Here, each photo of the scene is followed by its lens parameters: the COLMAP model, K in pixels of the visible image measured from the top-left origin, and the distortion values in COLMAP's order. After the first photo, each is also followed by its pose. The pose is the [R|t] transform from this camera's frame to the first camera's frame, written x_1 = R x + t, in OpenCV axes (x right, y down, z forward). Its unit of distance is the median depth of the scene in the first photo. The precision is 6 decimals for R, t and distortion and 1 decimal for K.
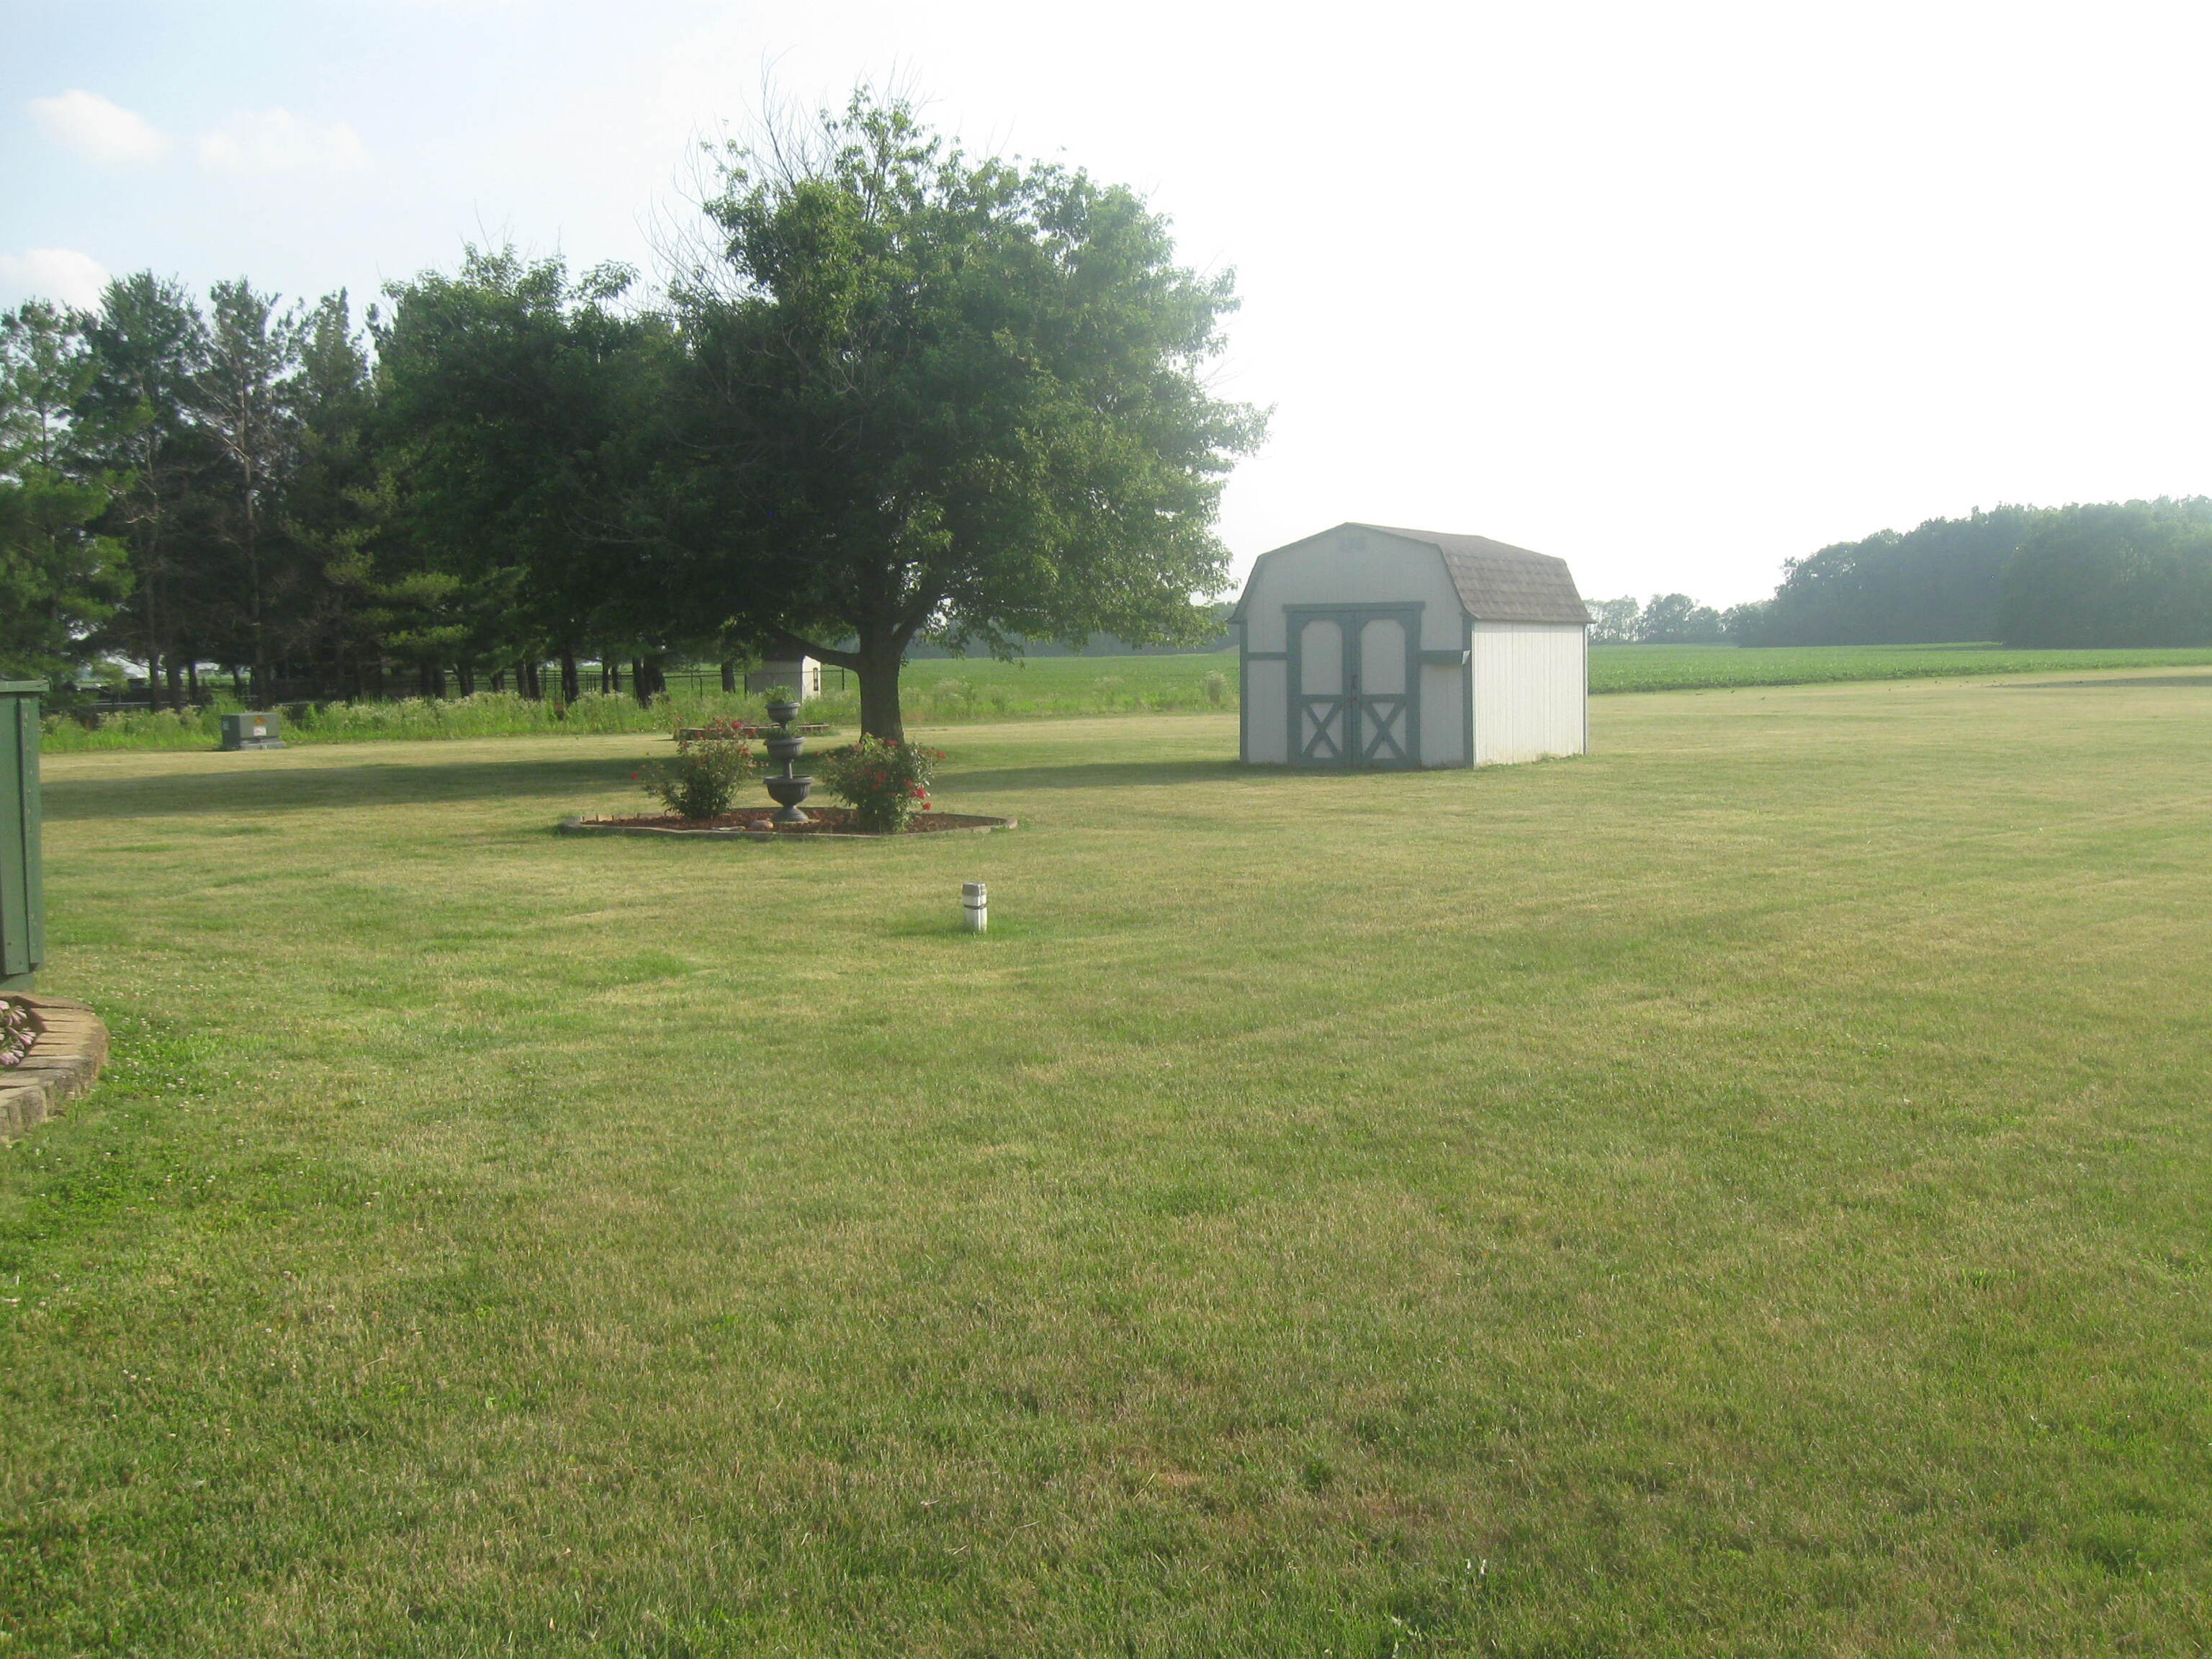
lens RADIAL K [[2274.5, 0, 1129.0], [0, 2274.5, 831.2], [0, 0, 1]] dist [-0.116328, 0.000000]
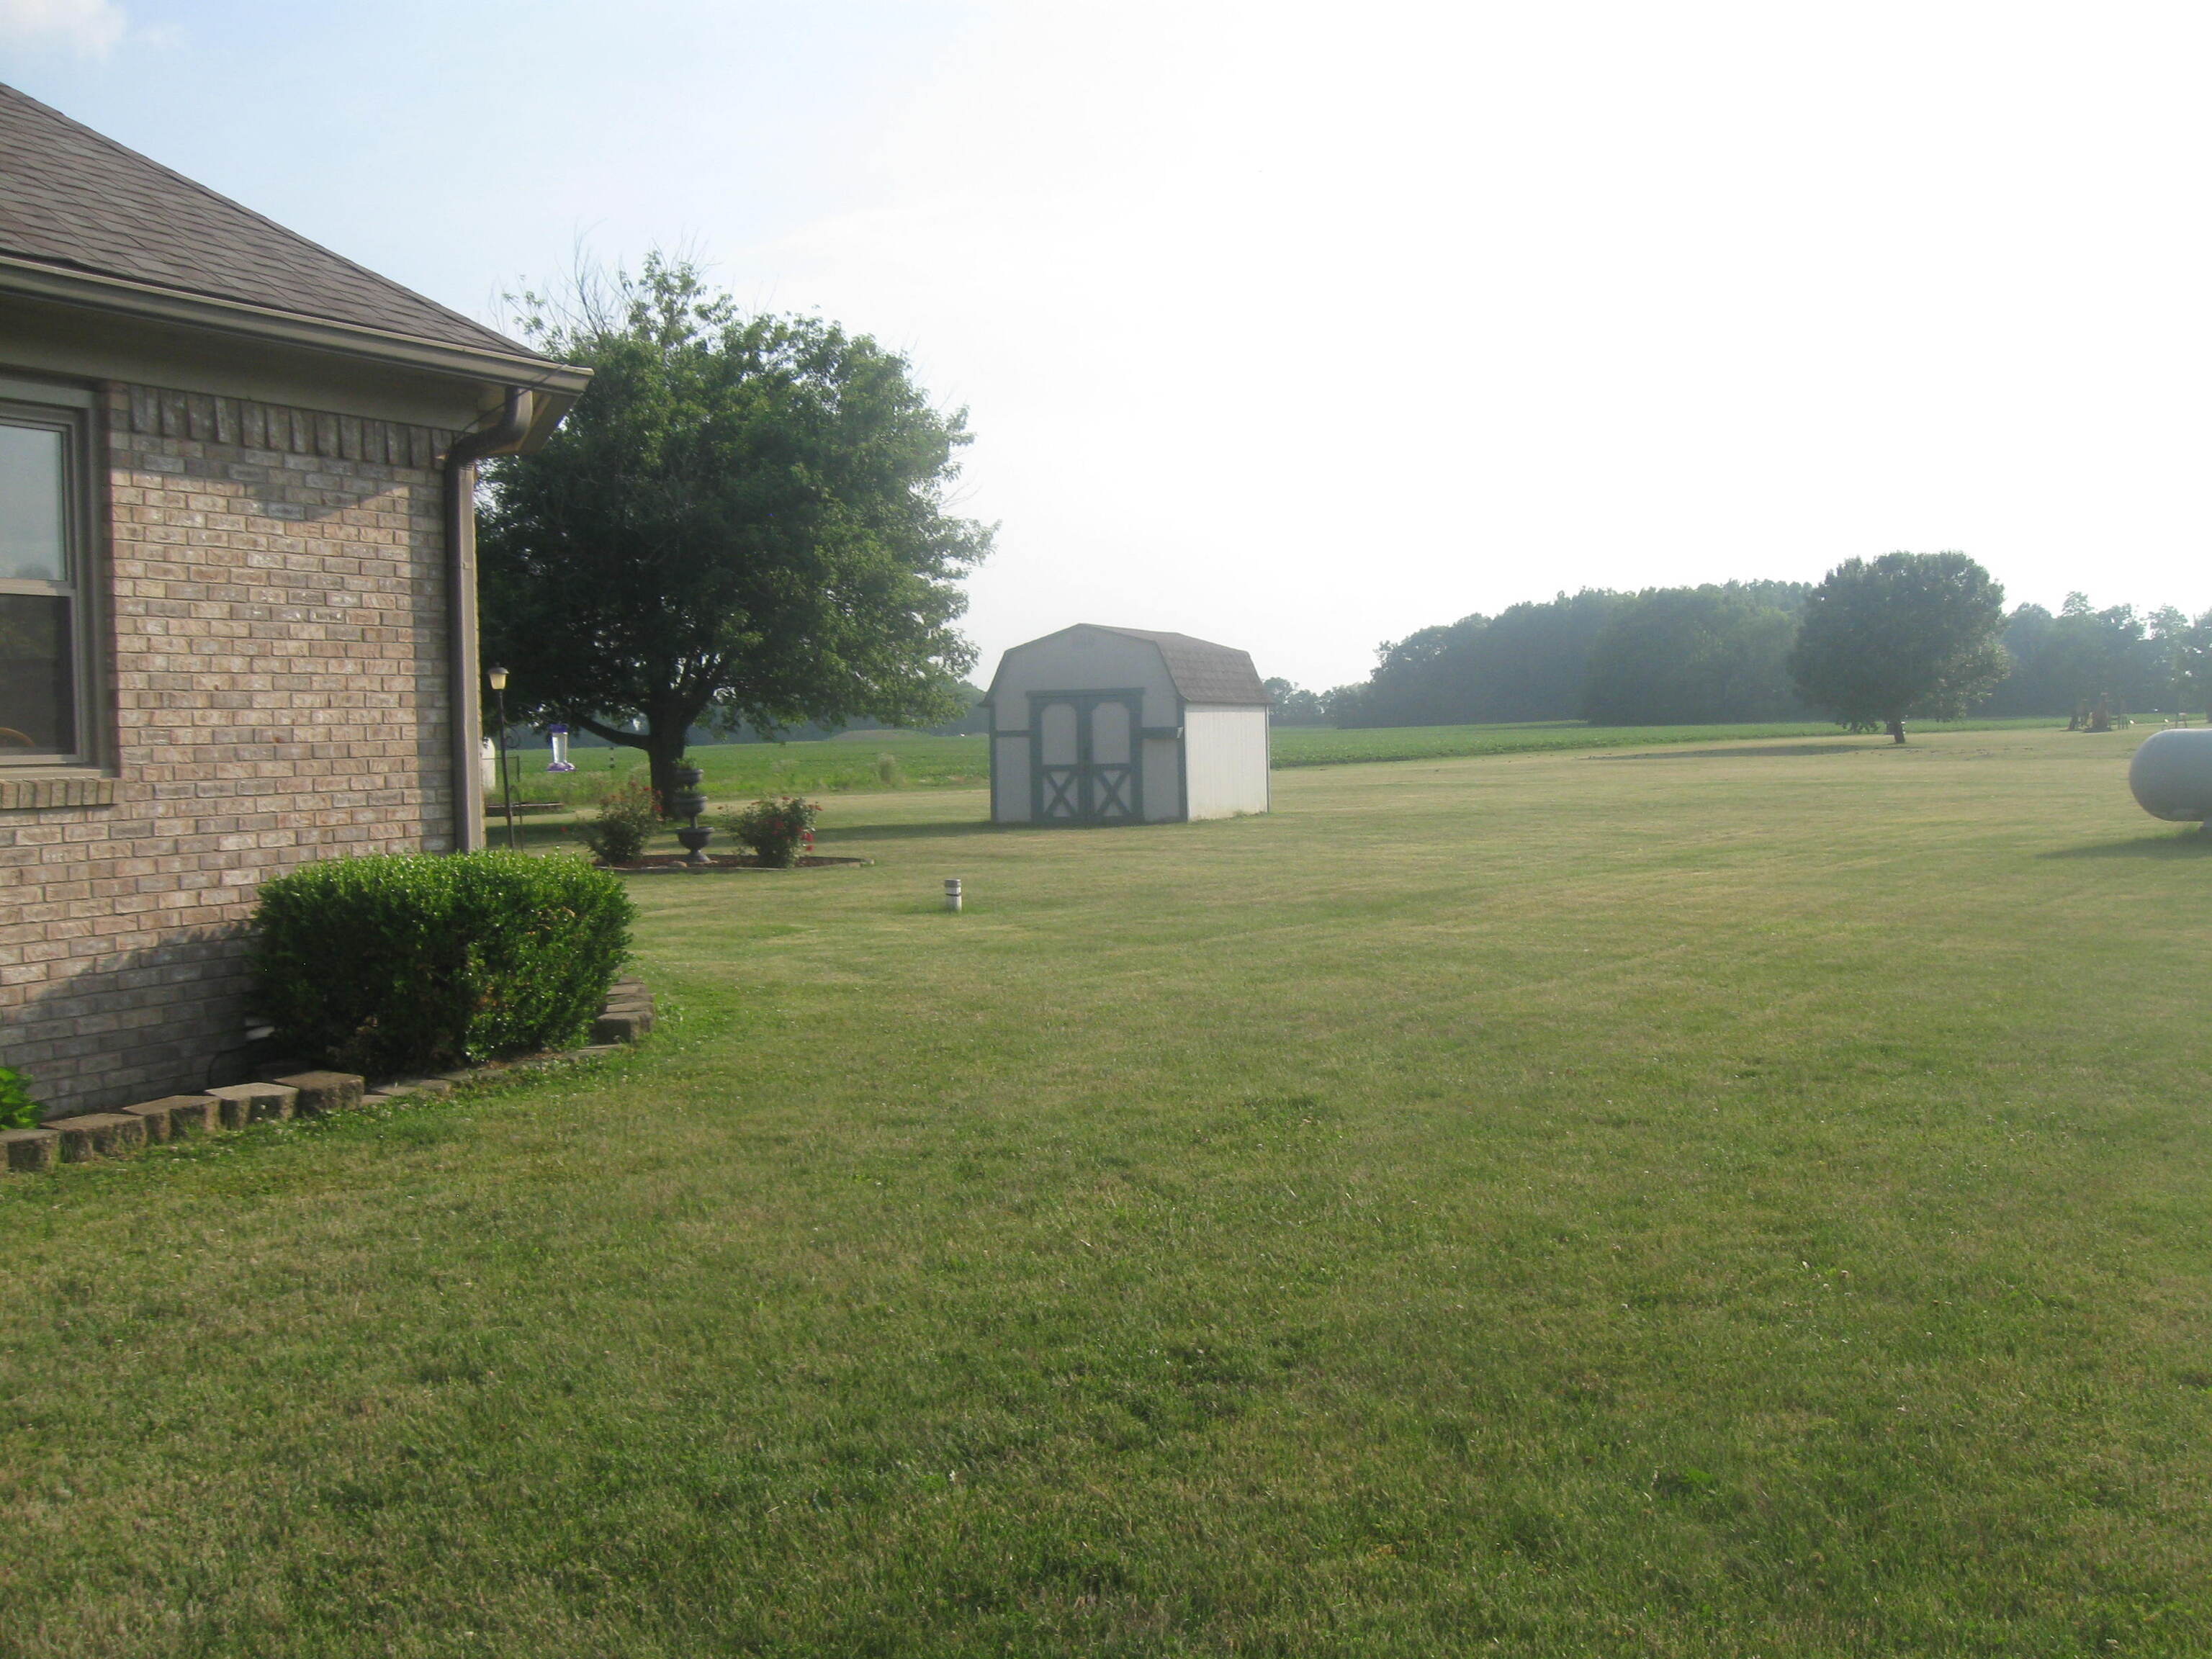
lens RADIAL K [[2274.5, 0, 1090.2], [0, 2274.5, 834.5], [0, 0, 1]] dist [-0.116328, 0.000000]
pose [[0.987799, -0.015689, 0.154943, -0.081177], [0.021346, 0.999162, -0.034912, 0.018480], [-0.154265, 0.037794, 0.987306, -0.185165]]
